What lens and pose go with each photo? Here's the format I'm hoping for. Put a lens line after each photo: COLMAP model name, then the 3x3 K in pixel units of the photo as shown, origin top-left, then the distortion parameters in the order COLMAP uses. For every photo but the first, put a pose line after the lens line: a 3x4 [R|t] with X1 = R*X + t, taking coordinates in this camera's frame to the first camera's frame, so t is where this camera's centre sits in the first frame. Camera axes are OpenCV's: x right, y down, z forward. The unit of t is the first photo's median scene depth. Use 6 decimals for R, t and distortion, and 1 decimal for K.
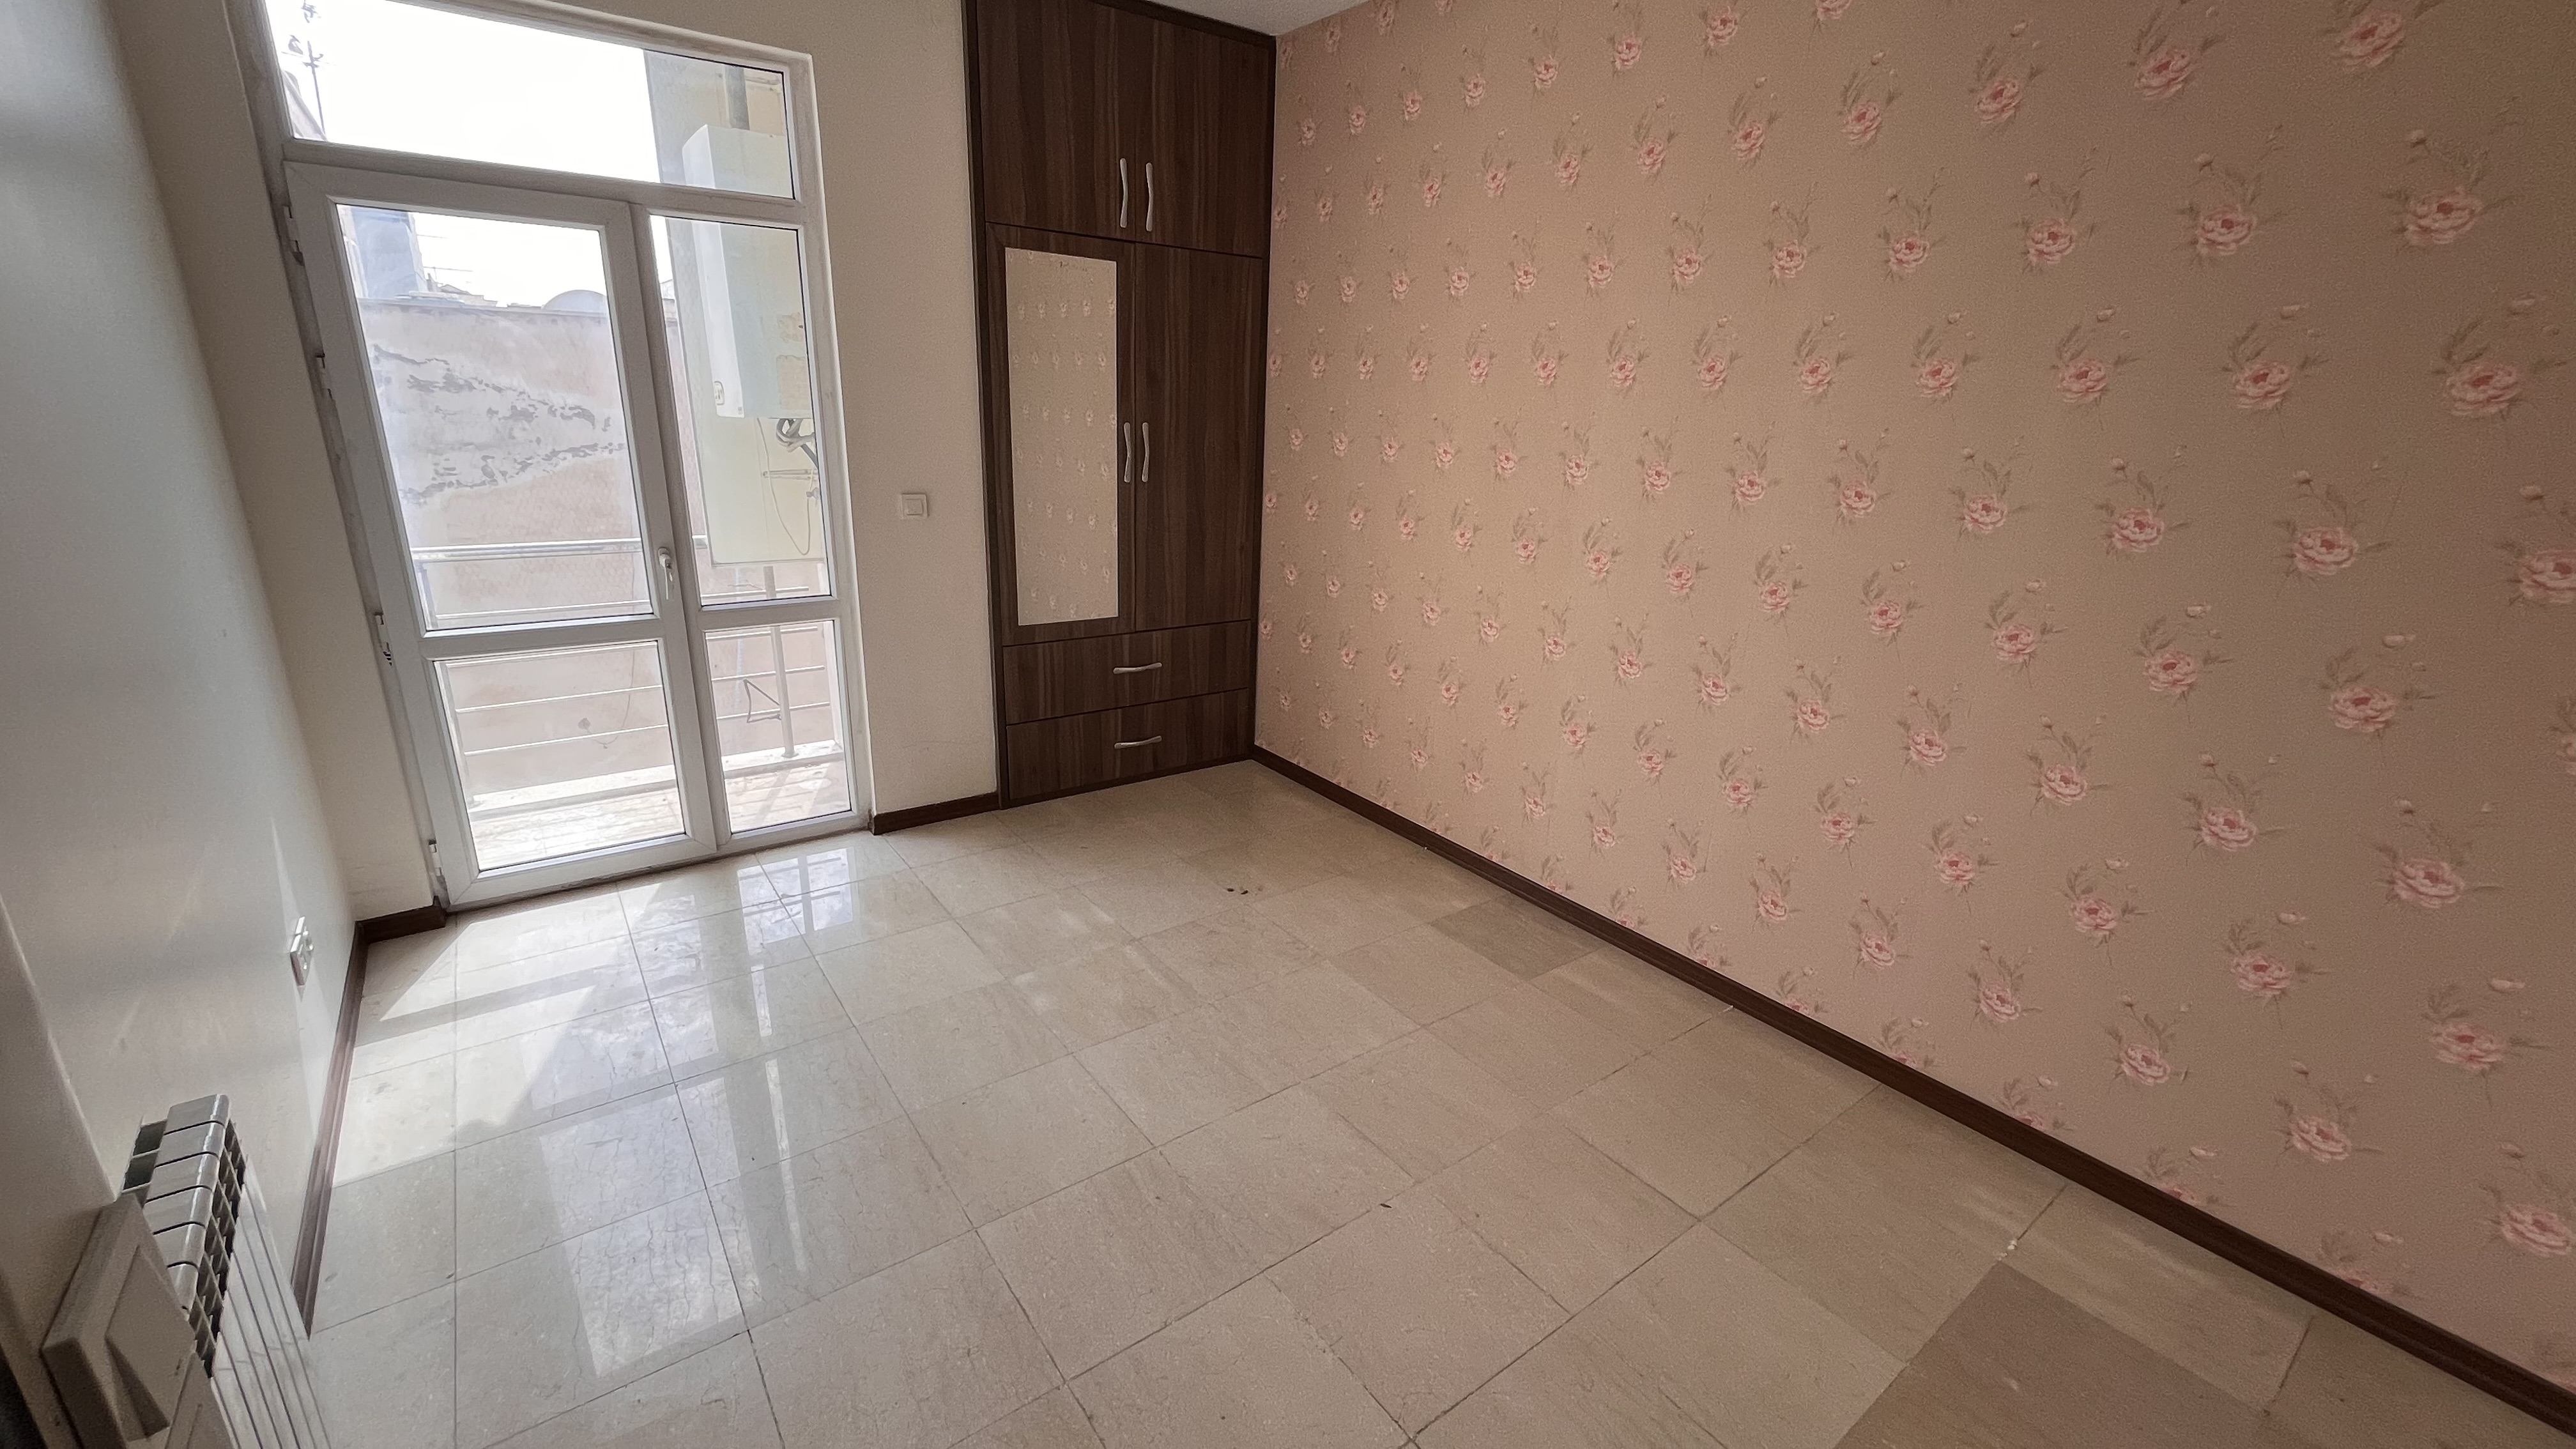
lens RADIAL K [[1033.8, 0, 1272.6], [0, 1033.8, 716.2], [0, 0, 1]] dist [-0.016500, 0.000067]
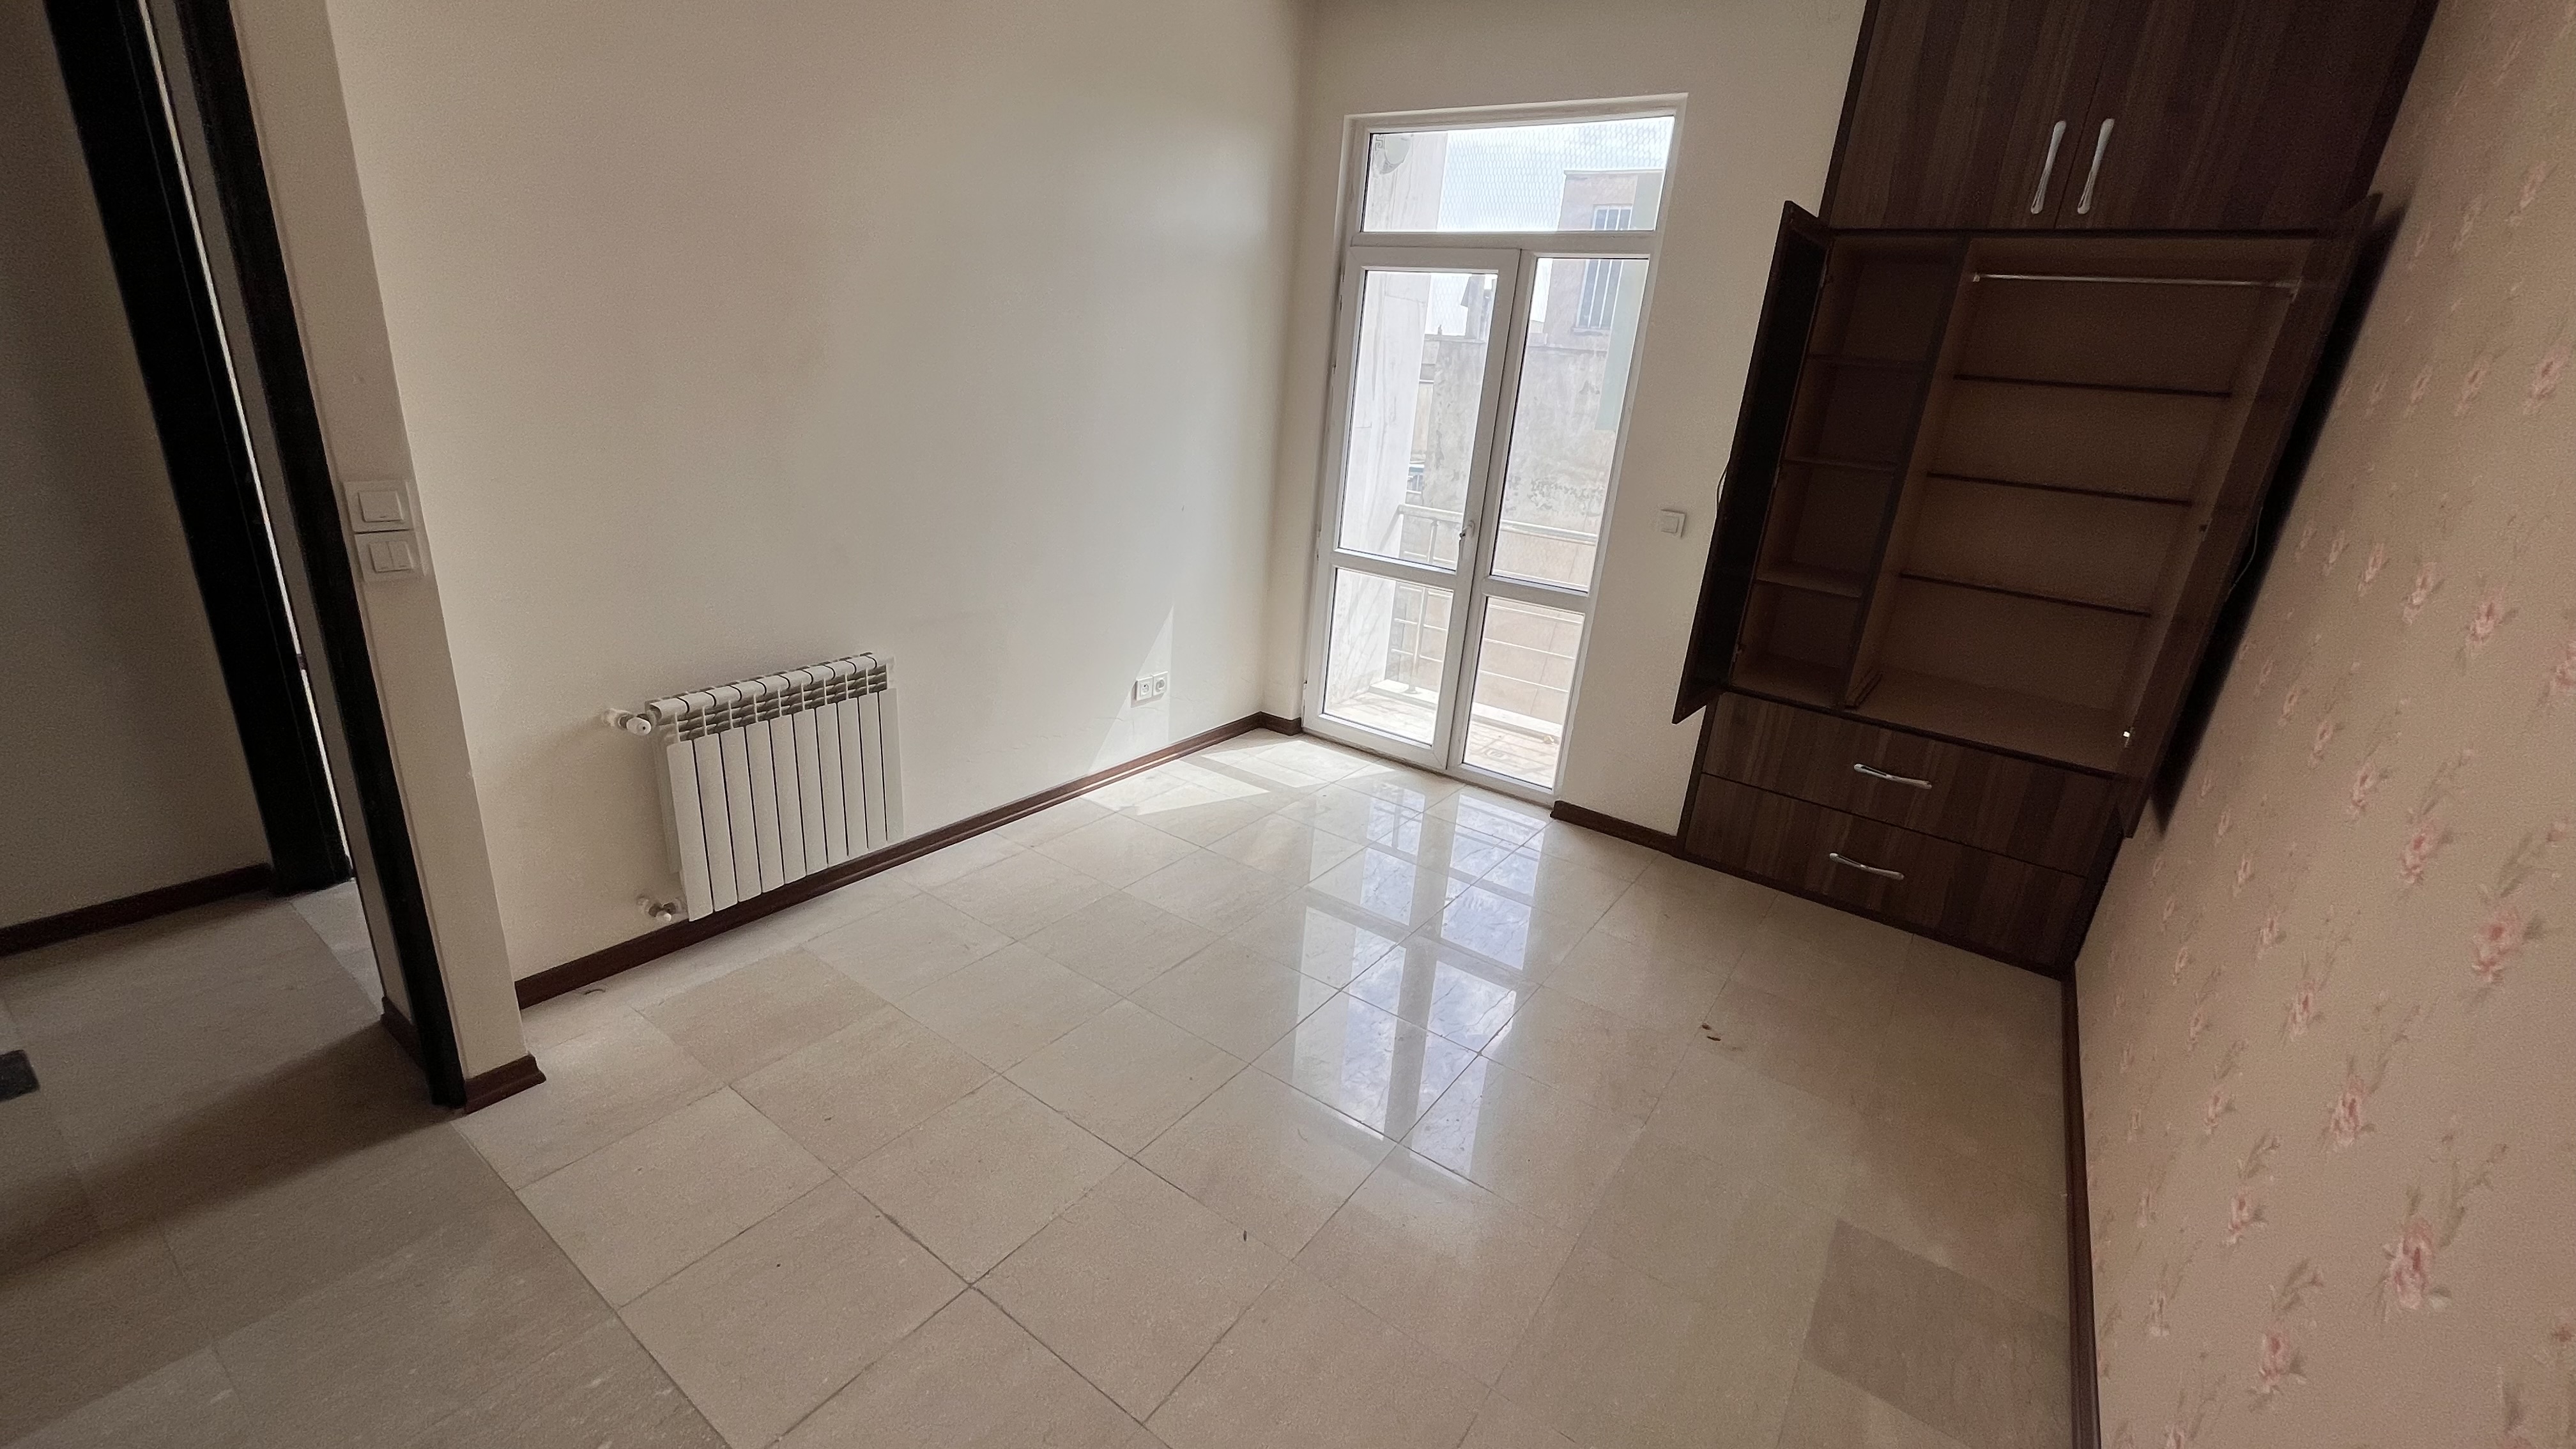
lens RADIAL K [[1033.8, 0, 1286.2], [0, 1033.8, 717.6], [0, 0, 1]] dist [-0.016500, 0.000067]
pose [[0.310796, 0.291050, -0.904818, 0.513563], [-0.347277, 0.920918, 0.176942, -0.081290], [0.884763, 0.259230, 0.387292, 0.345000]]
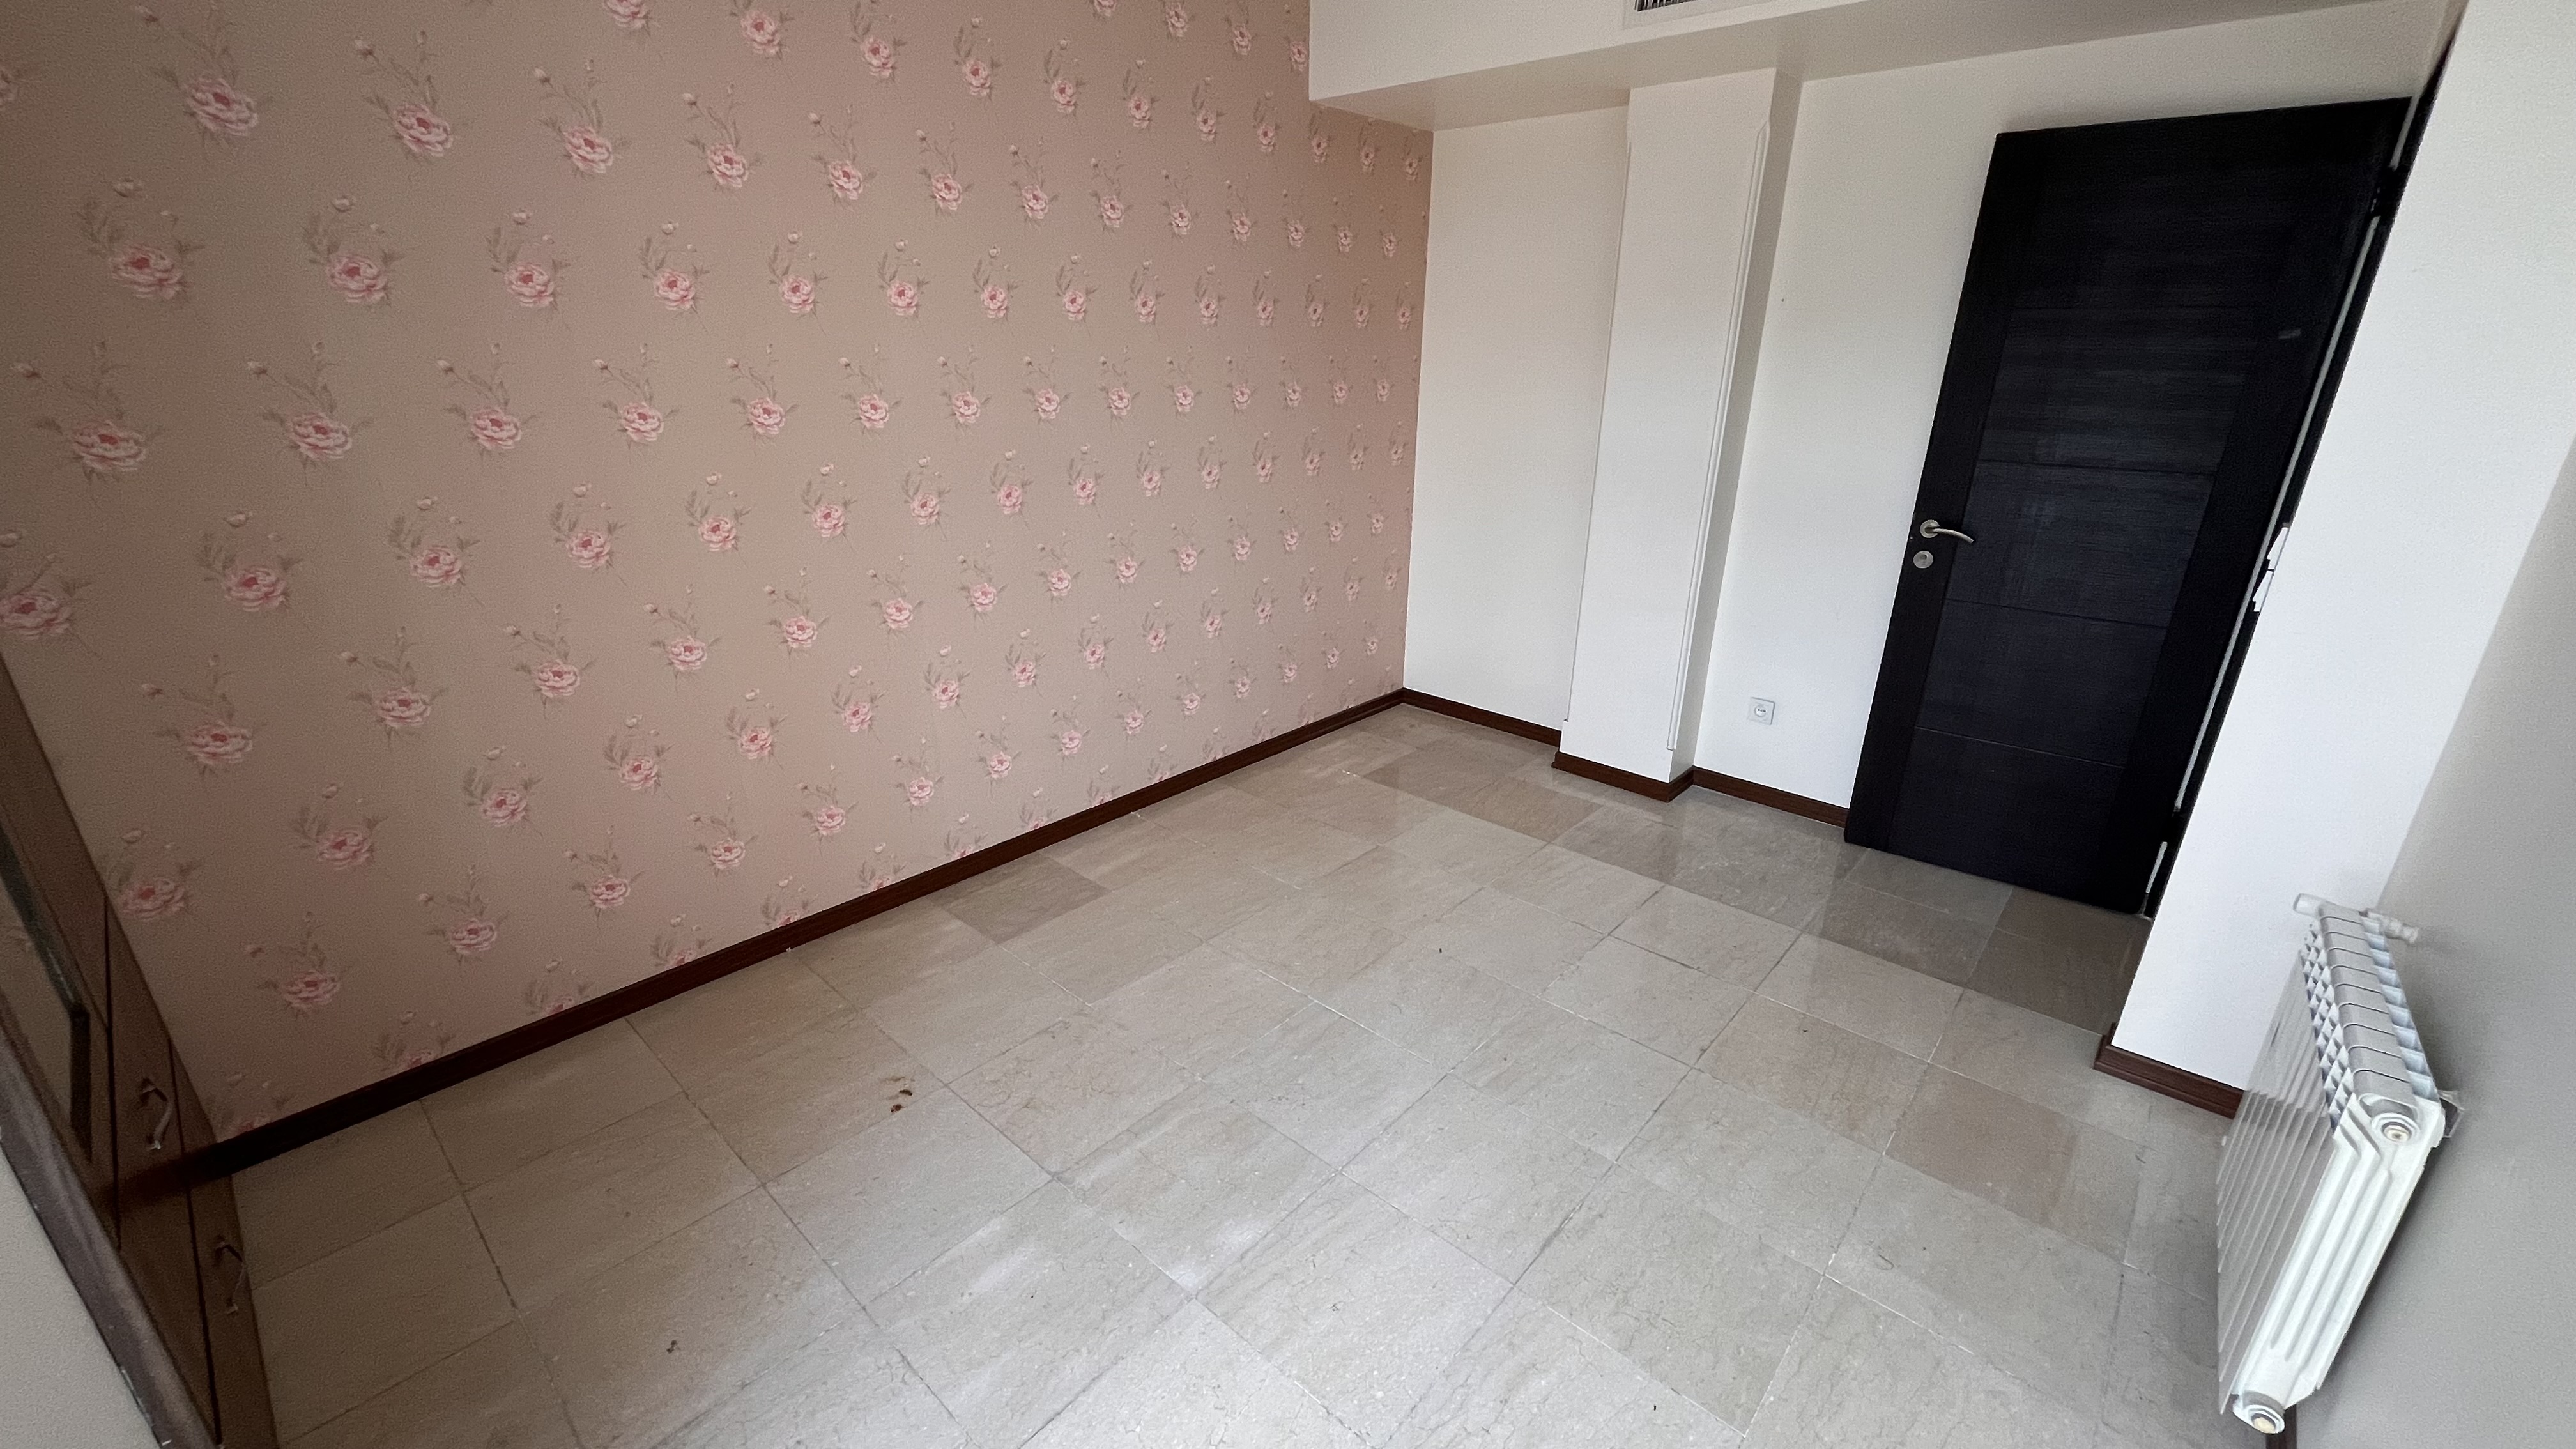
lens RADIAL K [[1033.8, 0, 1273.5], [0, 1033.8, 732.6], [0, 0, 1]] dist [-0.016500, 0.000067]
pose [[-0.189802, -0.396974, 0.897990, -0.595333], [0.273508, 0.857033, 0.436678, -0.266927], [-0.942957, 0.328490, -0.054091, 0.735910]]
